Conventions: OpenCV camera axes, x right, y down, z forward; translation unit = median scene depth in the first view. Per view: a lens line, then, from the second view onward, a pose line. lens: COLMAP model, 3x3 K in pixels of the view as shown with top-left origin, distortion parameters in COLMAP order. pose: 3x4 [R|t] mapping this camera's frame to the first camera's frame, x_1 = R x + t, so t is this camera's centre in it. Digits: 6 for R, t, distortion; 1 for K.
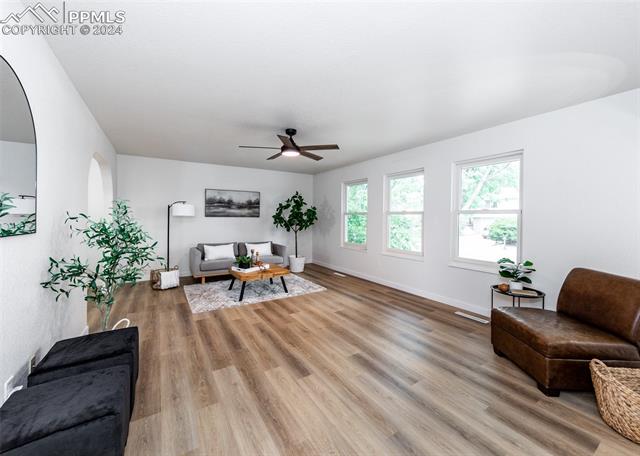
lens RADIAL K [[263.5, 0, 326.0], [0, 263.5, 217.9], [0, 0, 1]] dist [0.008405, -0.000445]
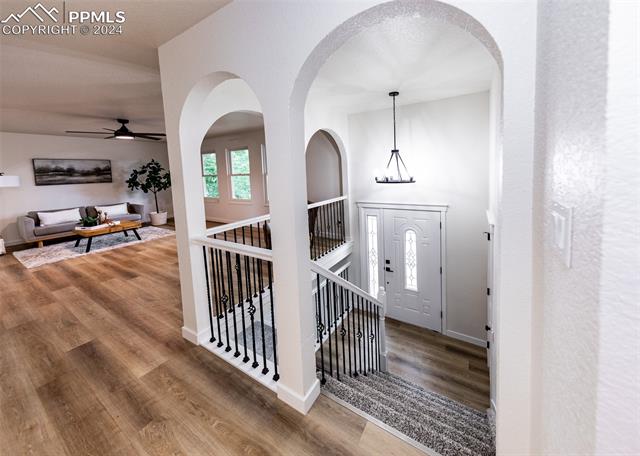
lens RADIAL K [[220.3, 0, 343.4], [0, 220.3, 186.3], [0, 0, 1]] dist [0.007175, -0.000231]
pose [[0.876230, -0.069109, 0.476912, 0.217176], [0.037619, 0.996453, 0.075279, -0.026680], [-0.480423, -0.048020, 0.875721, -0.414565]]
